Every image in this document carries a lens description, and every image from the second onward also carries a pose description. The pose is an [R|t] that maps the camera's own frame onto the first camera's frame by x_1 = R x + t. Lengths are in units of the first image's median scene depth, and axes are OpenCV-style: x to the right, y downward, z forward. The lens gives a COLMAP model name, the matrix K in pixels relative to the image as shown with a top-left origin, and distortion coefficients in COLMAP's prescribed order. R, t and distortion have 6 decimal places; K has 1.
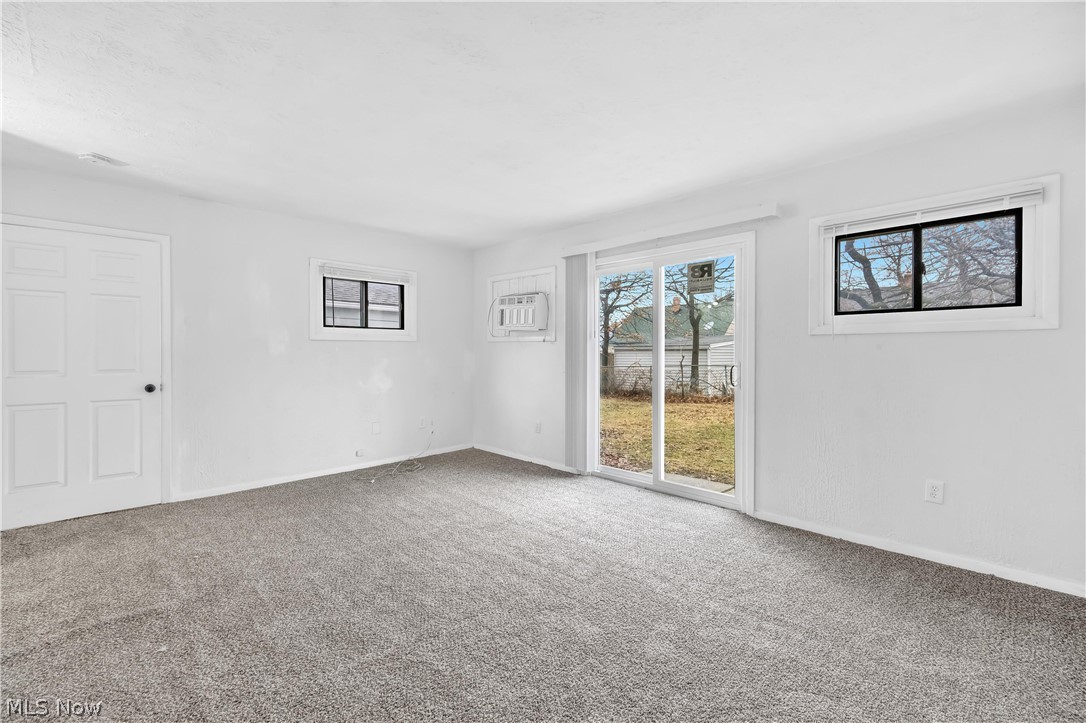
lens RADIAL K [[465.0, 0, 537.5], [0, 465.0, 355.0], [0, 0, 1]] dist [0.000213, -0.000058]
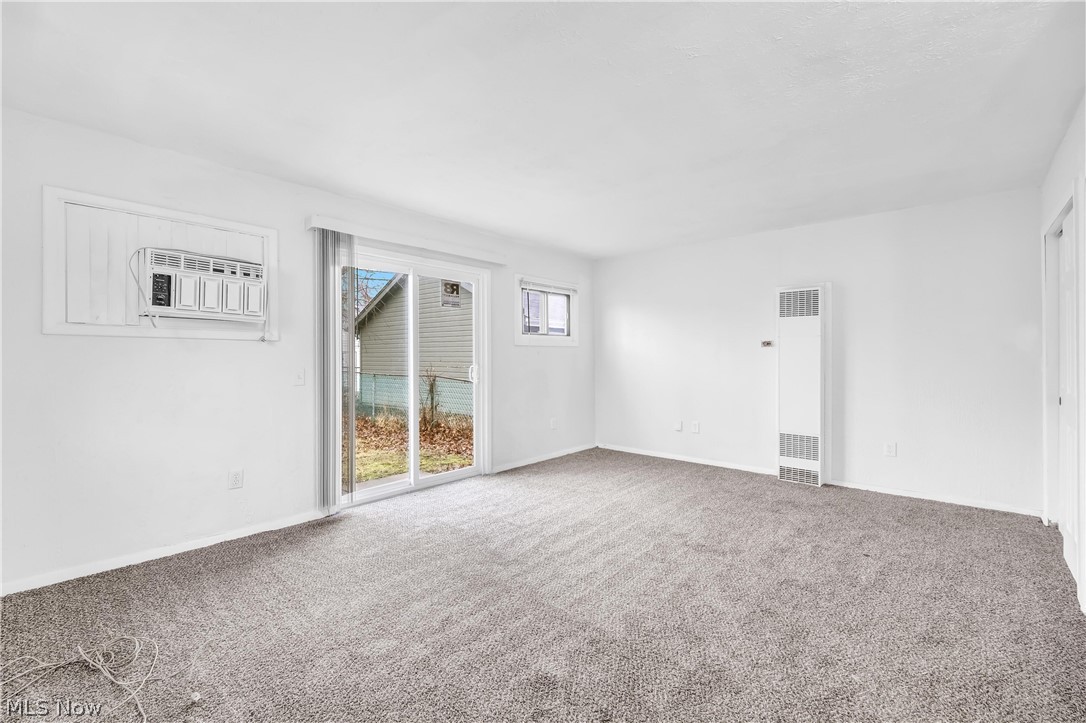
lens RADIAL K [[465.0, 0, 537.5], [0, 465.0, 355.0], [0, 0, 1]] dist [0.000213, -0.000058]
pose [[-0.057524, -0.003925, 0.998336, -1.333868], [-0.000158, 0.999992, 0.003922, -0.023067], [-0.998344, 0.000068, -0.057524, 1.329599]]
